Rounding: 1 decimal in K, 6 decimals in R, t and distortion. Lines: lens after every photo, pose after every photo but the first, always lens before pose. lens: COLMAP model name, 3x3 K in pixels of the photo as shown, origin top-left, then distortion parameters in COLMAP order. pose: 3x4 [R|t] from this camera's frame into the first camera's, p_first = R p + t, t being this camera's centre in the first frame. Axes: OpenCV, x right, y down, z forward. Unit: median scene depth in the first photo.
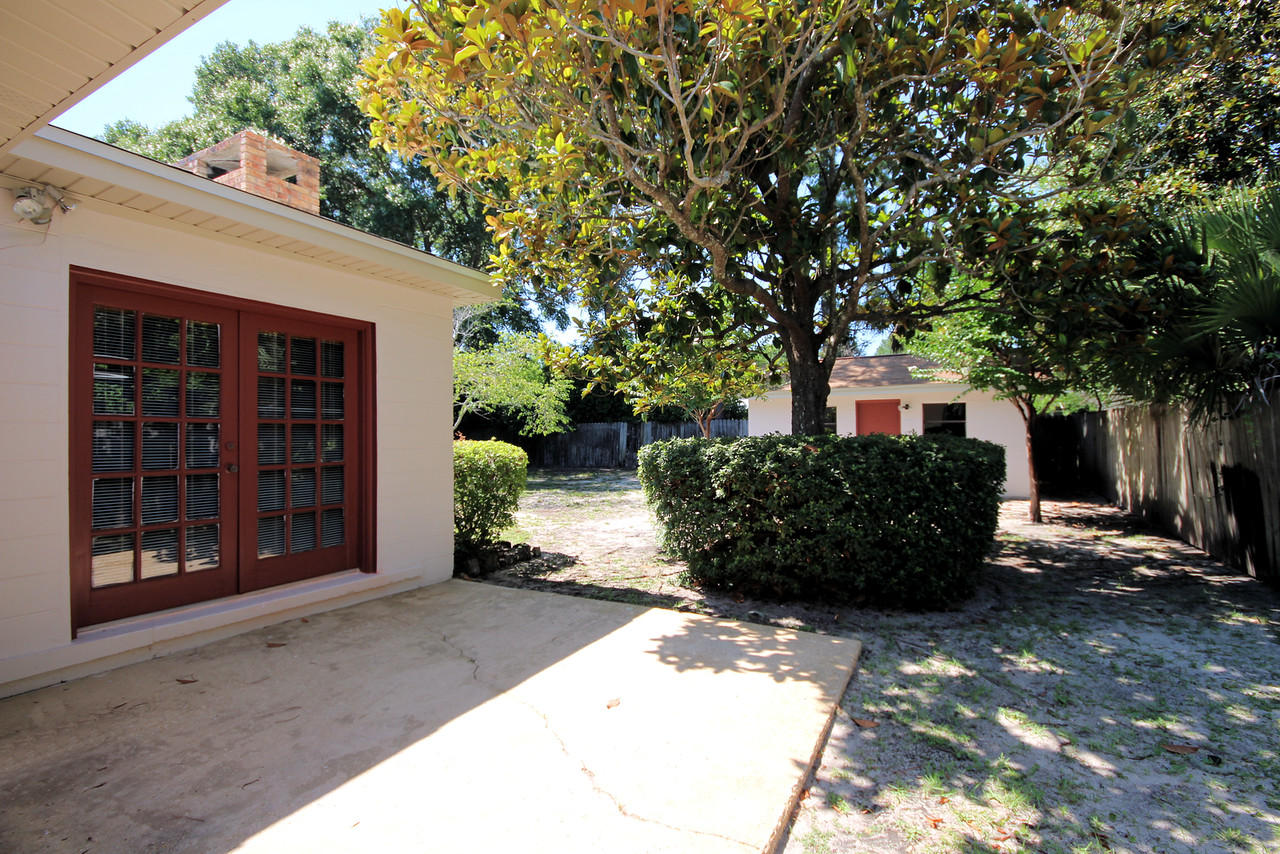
lens RADIAL K [[595.8, 0, 628.7], [0, 595.8, 429.5], [0, 0, 1]] dist [-0.002062, -0.008373]
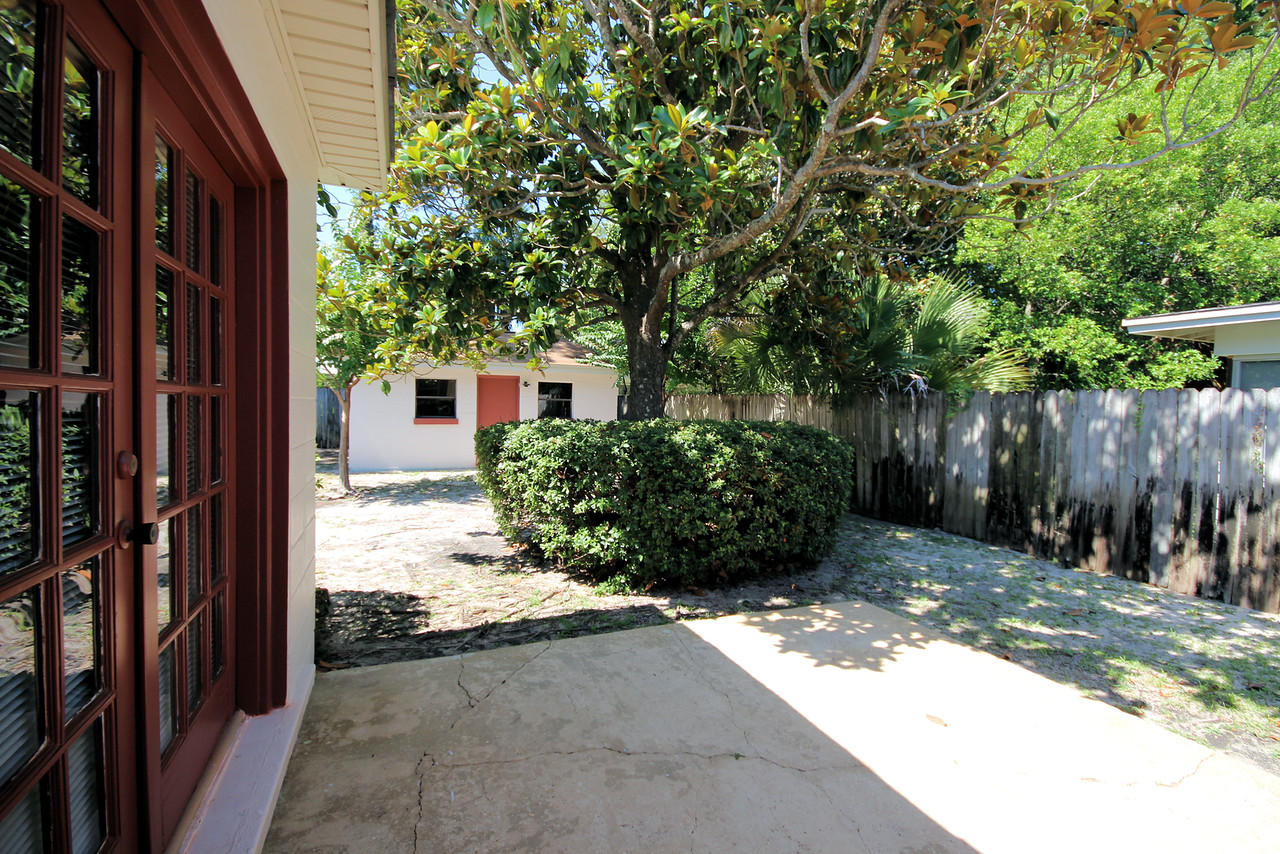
lens RADIAL K [[604.7, 0, 640.0], [0, 604.7, 427.0], [0, 0, 1]] dist [-0.020106, -0.000360]
pose [[0.629229, -0.009209, 0.777166, -0.799474], [-0.025866, 0.999128, 0.032781, -0.009985], [-0.776790, -0.040729, 0.628442, 0.616089]]
